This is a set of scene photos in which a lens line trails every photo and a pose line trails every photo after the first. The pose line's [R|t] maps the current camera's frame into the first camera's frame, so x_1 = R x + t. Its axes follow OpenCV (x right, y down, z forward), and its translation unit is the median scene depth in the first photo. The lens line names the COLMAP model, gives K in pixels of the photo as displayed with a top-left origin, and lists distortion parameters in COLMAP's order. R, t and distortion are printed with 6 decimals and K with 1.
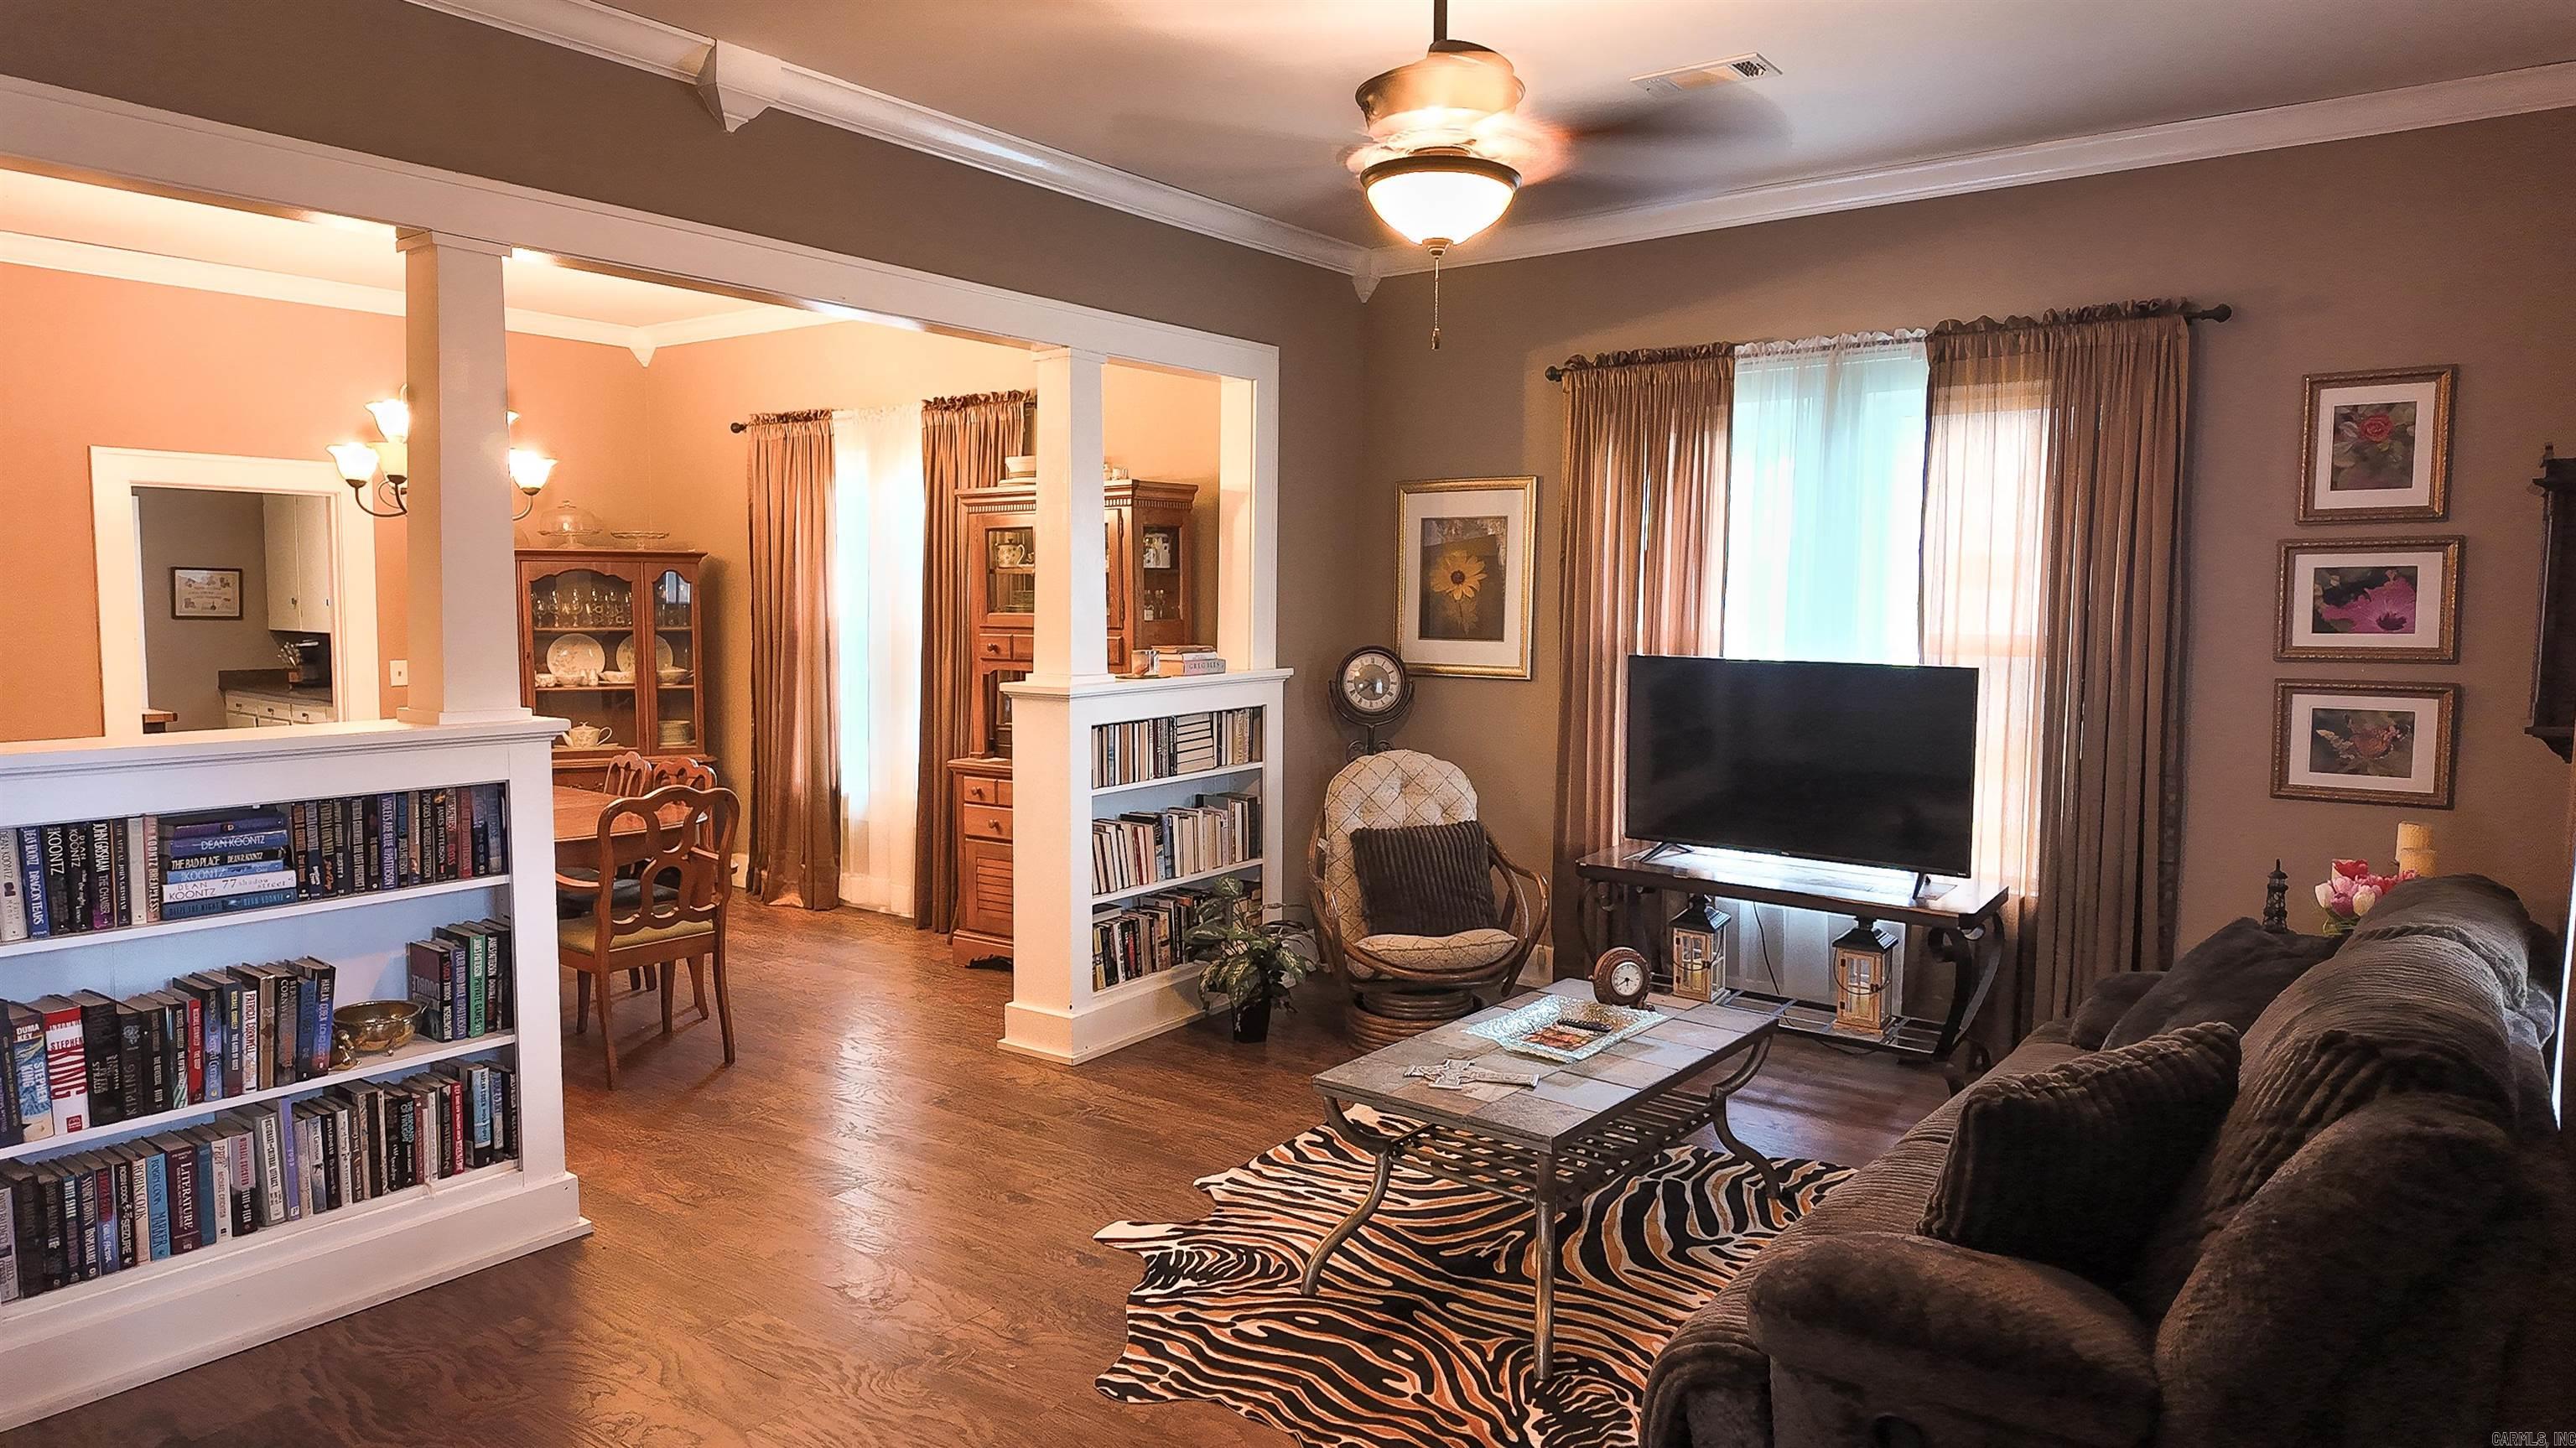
lens RADIAL K [[1529.8, 0, 1282.8], [0, 1529.8, 717.4], [0, 0, 1]] dist [0.042789, -0.019739]
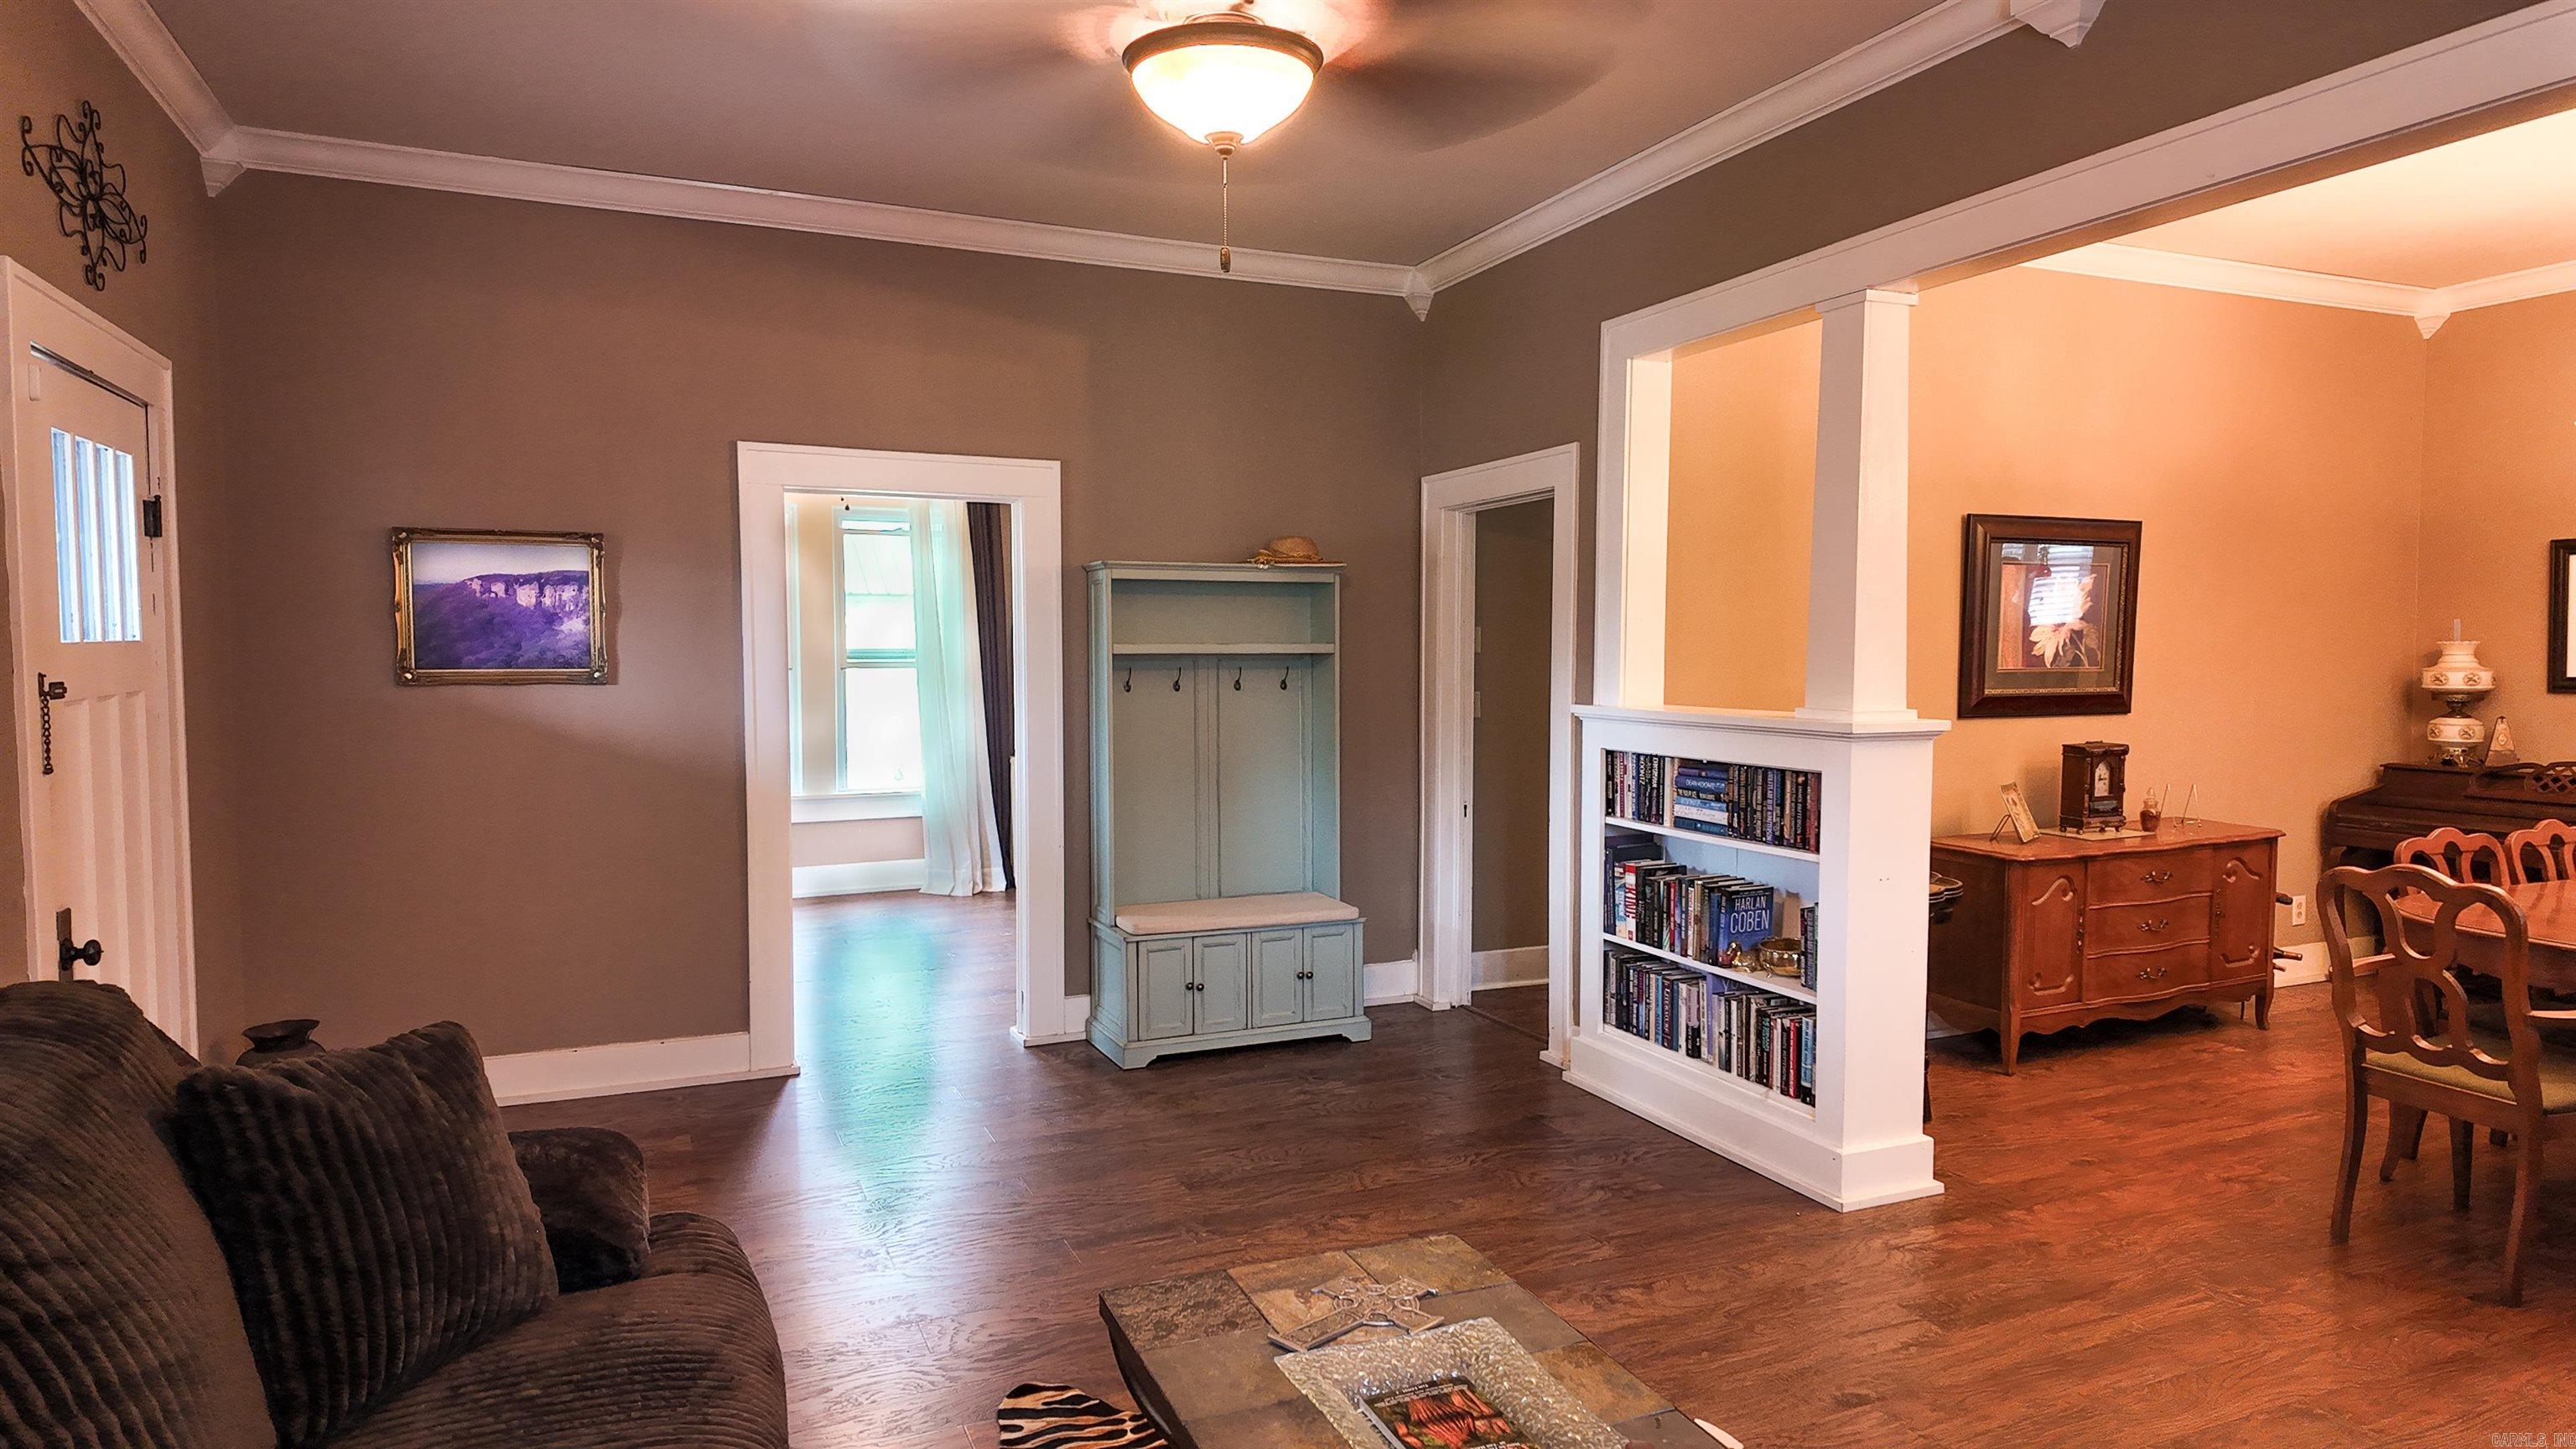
lens RADIAL K [[1529.9, 0, 1282.8], [0, 1529.9, 723.5], [0, 0, 1]] dist [0.042789, -0.019739]
pose [[-0.492150, 0.050177, -0.869063, 0.730891], [-0.063153, 0.993649, 0.093133, -0.081423], [0.868217, 0.100720, -0.485856, 1.322656]]
